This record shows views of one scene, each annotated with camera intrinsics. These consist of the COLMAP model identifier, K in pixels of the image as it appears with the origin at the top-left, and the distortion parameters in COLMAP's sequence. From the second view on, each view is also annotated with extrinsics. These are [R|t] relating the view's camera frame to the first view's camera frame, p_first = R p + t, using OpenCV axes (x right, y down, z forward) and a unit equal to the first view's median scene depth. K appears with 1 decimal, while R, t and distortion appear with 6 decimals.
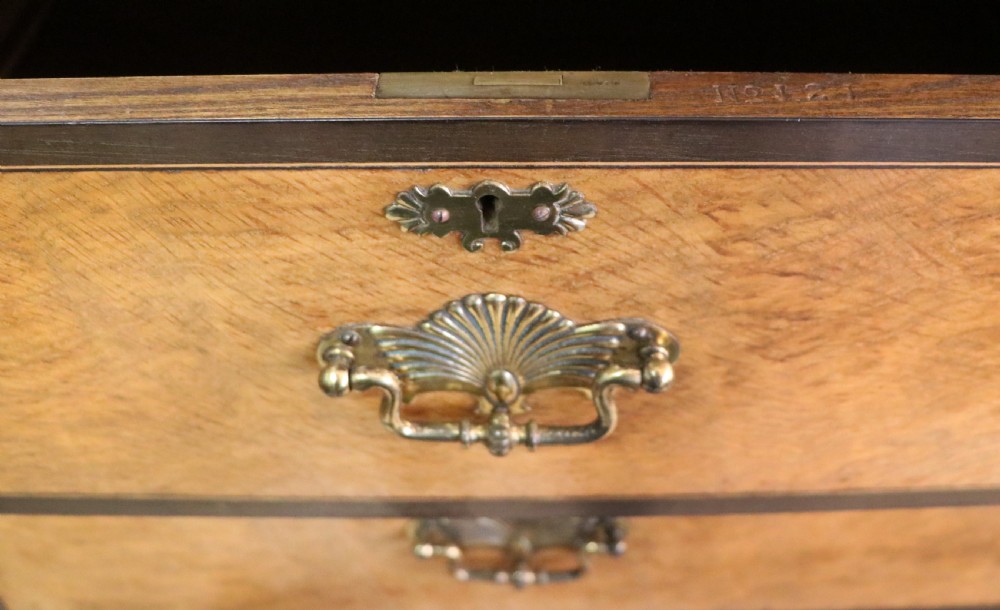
lens RADIAL K [[1057.4, 0, 557.3], [0, 1057.4, 207.0], [0, 0, 1]] dist [-0.186314, 0.162984]
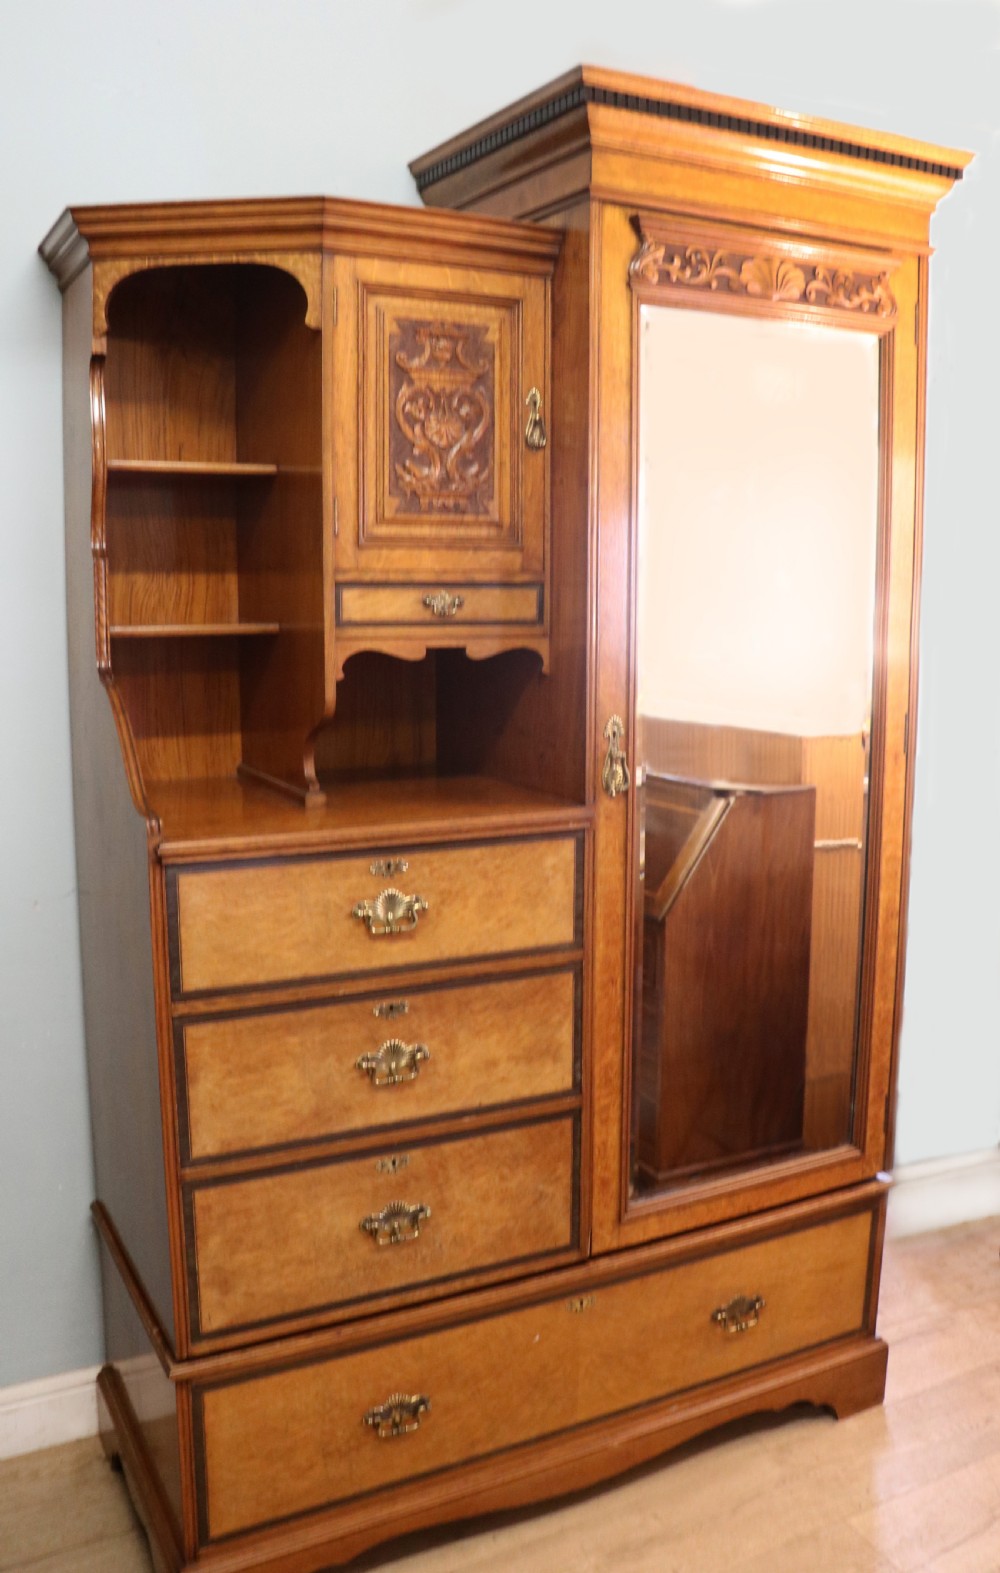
lens RADIAL K [[1366.4, 0, 524.0], [0, 1366.4, 746.5], [0, 0, 1]] dist [-0.174446, 0.123991]
pose [[0.891633, -0.058348, 0.448984, -2.260834], [0.301878, 0.815679, -0.493495, 2.797380], [-0.337432, 0.575555, 0.744900, -4.201799]]
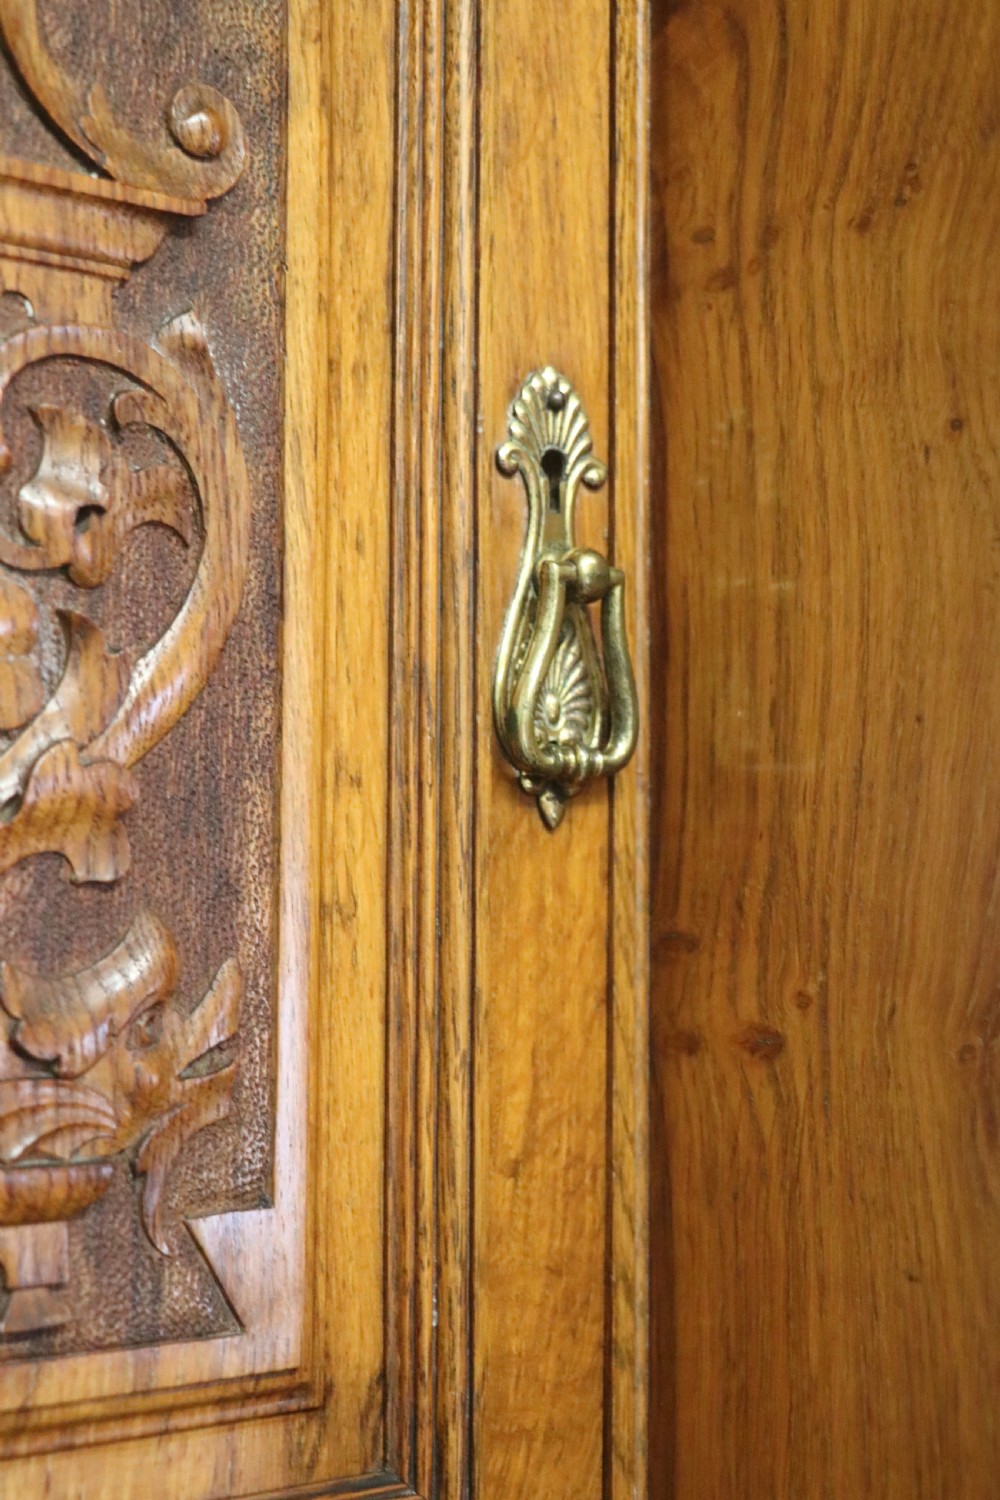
lens RADIAL K [[2418.3, 0, 456.2], [0, 2418.3, 758.2], [0, 0, 1]] dist [-0.020491, 0.220193]
pose [[0.781593, 0.037112, 0.622684, -0.188869], [0.411746, 0.719177, -0.559687, -0.825116], [-0.468591, 0.693835, 0.546823, -0.955928]]
